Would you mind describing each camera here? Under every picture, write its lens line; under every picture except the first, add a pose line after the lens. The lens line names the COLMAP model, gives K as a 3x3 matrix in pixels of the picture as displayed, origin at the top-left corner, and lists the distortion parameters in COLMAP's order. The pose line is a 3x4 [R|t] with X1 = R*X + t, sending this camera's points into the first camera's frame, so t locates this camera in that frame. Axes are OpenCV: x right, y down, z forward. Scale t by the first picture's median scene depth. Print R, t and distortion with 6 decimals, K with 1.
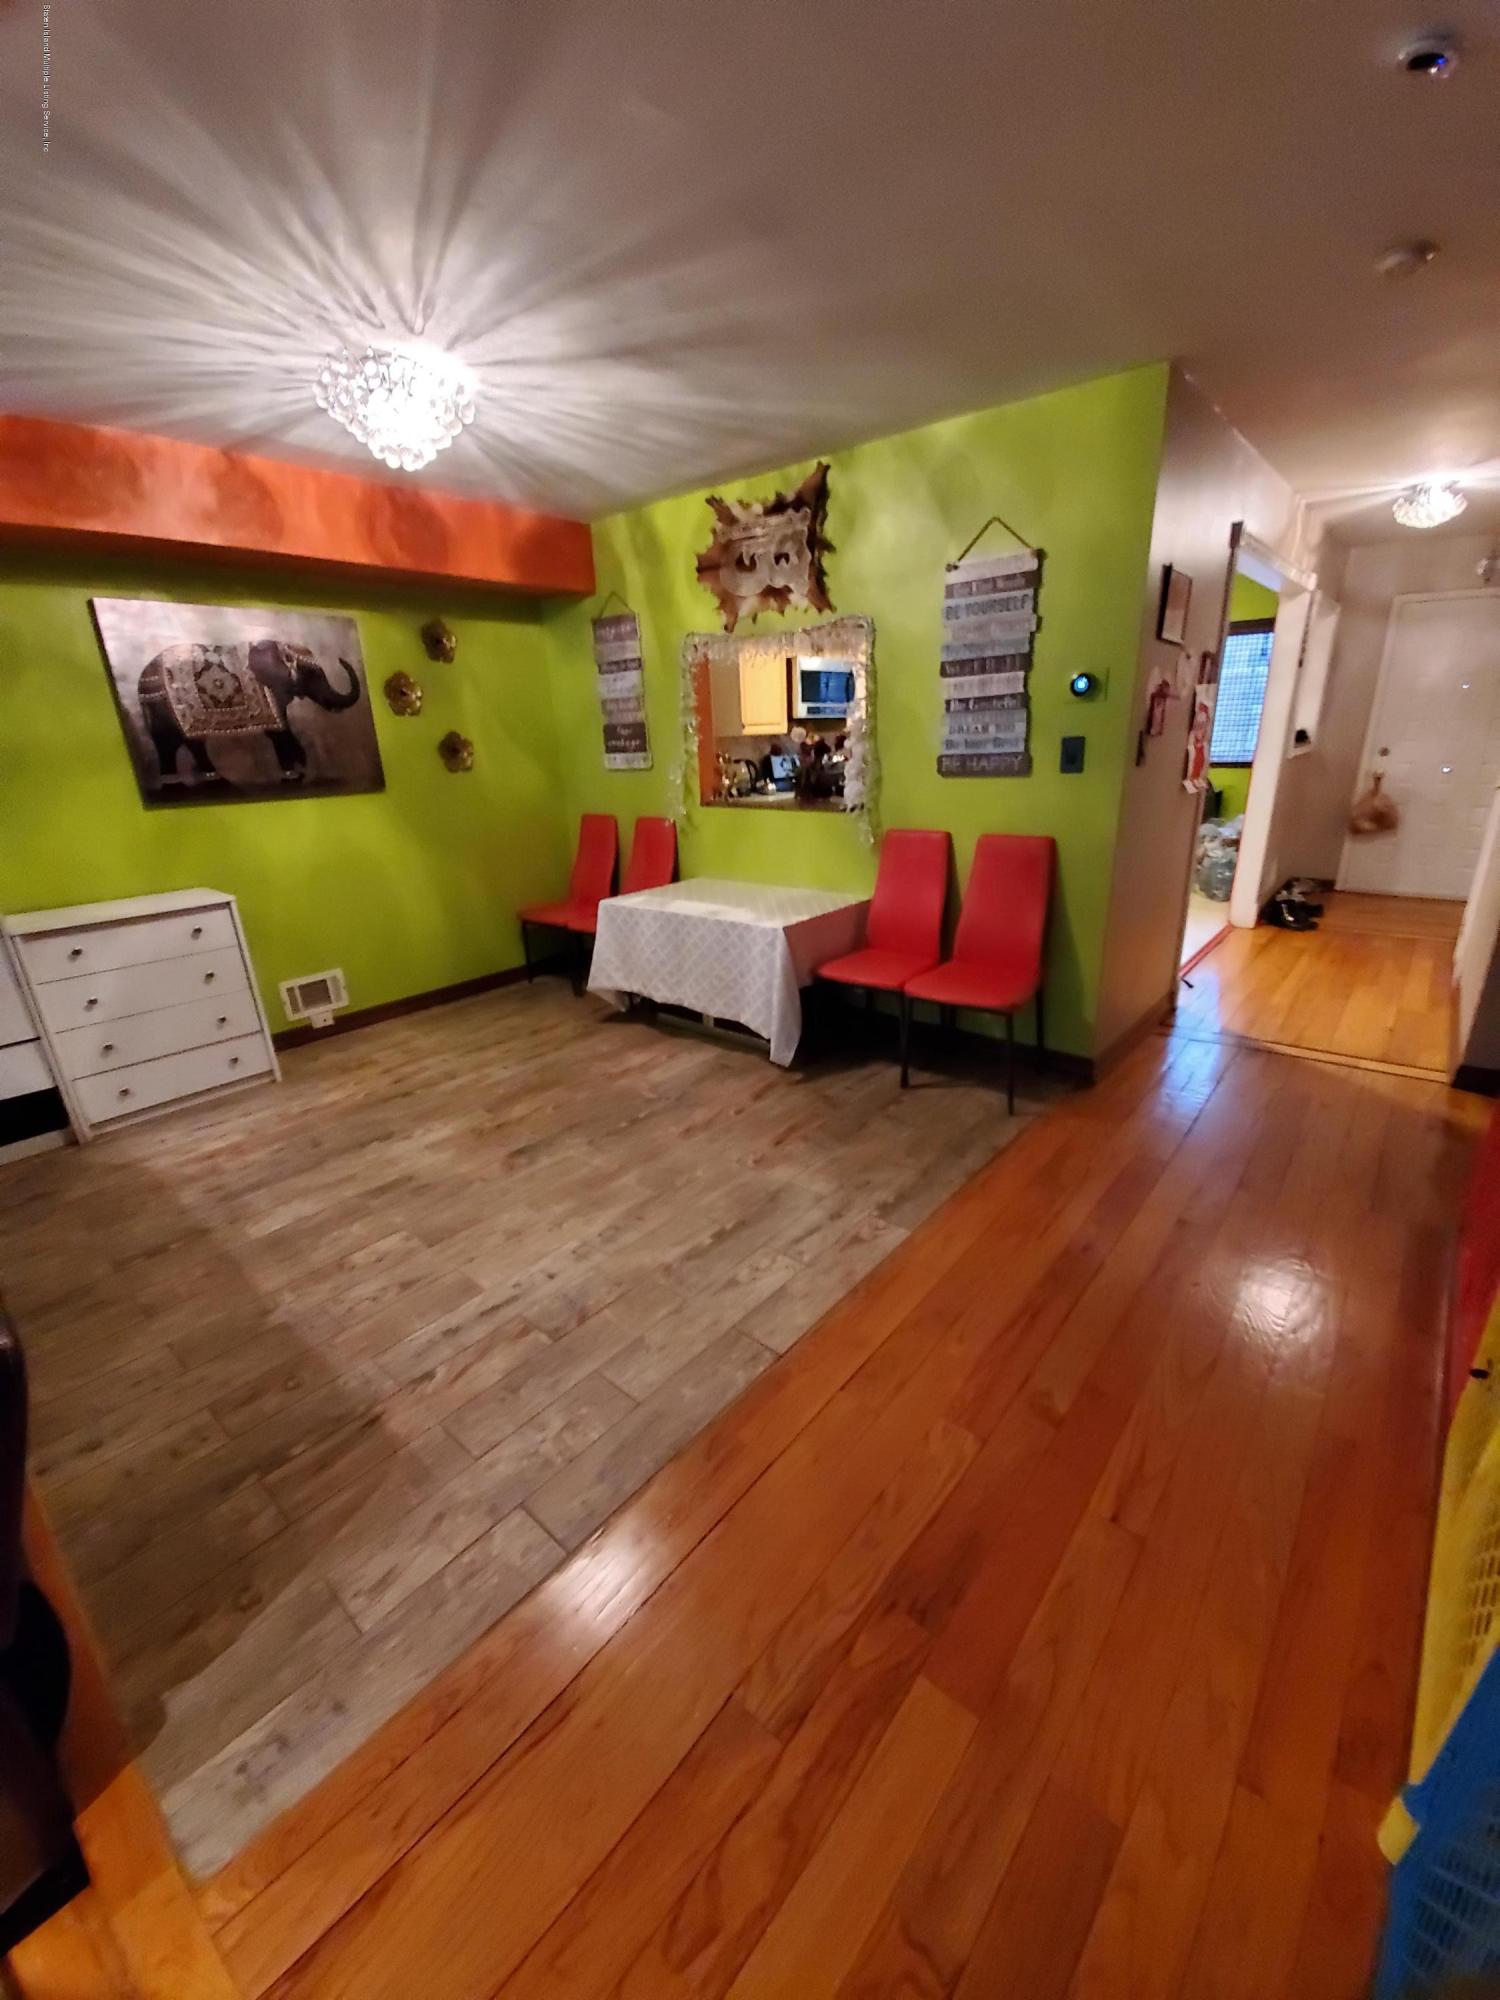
lens RADIAL K [[788.8, 0, 782.7], [0, 788.8, 1008.4], [0, 0, 1]] dist [0.002805, -0.012710]
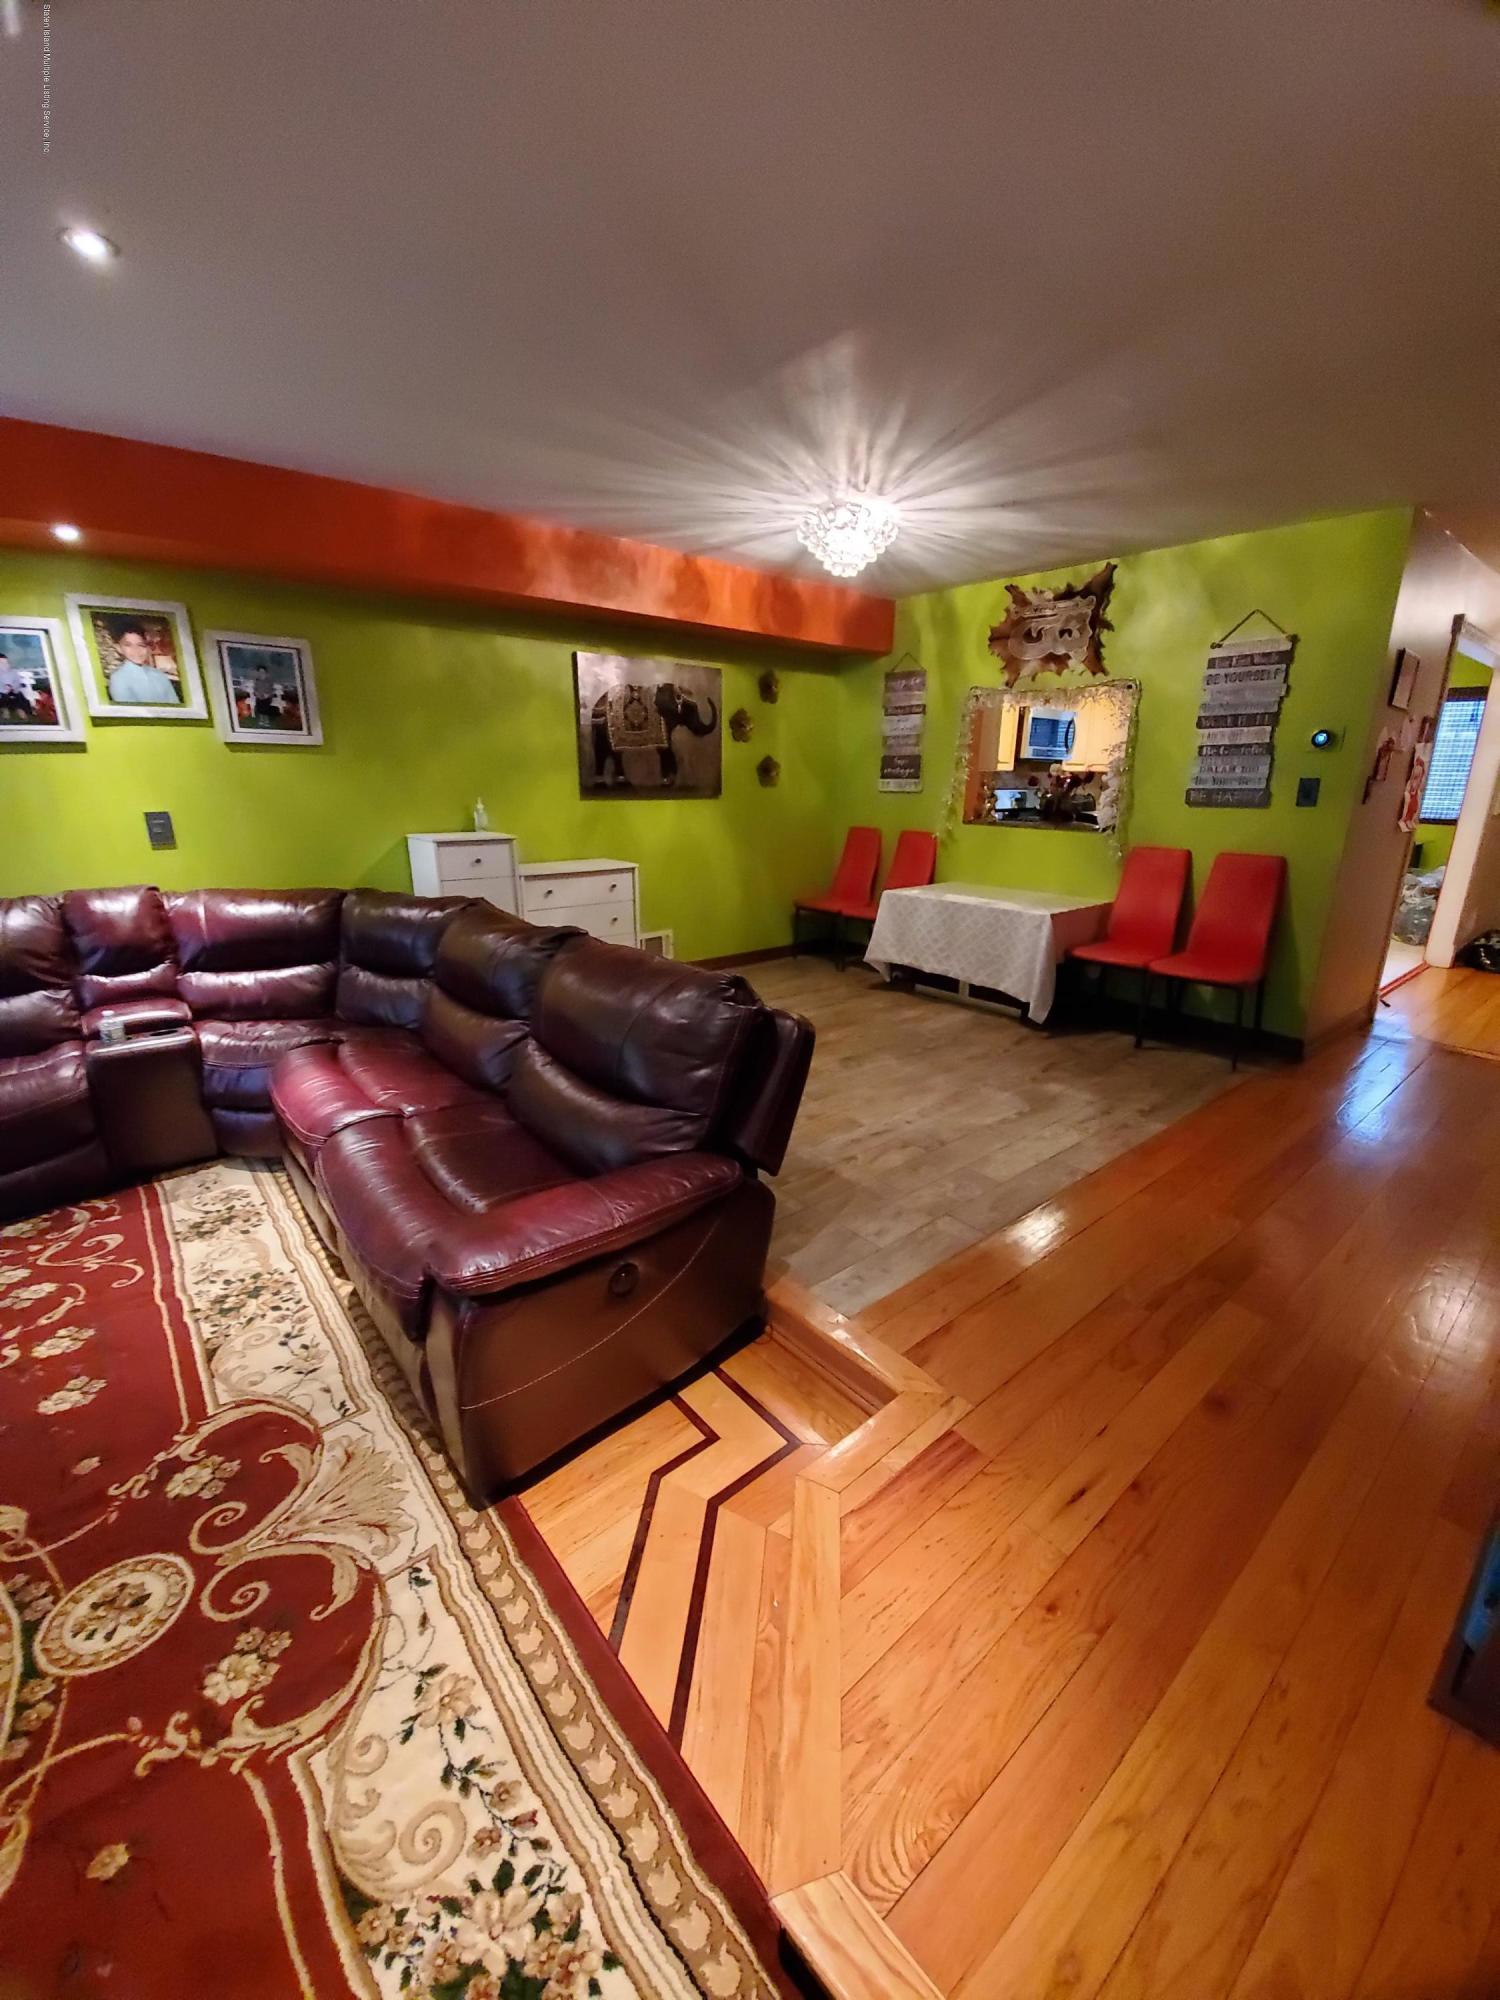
lens RADIAL K [[788.8, 0, 782.7], [0, 788.8, 1008.4], [0, 0, 1]] dist [0.002805, -0.012710]
pose [[0.983490, 0.091186, -0.156306, -0.203974], [-0.098435, 0.994369, -0.039266, 0.136959], [0.151846, 0.054004, 0.986928, -0.313515]]
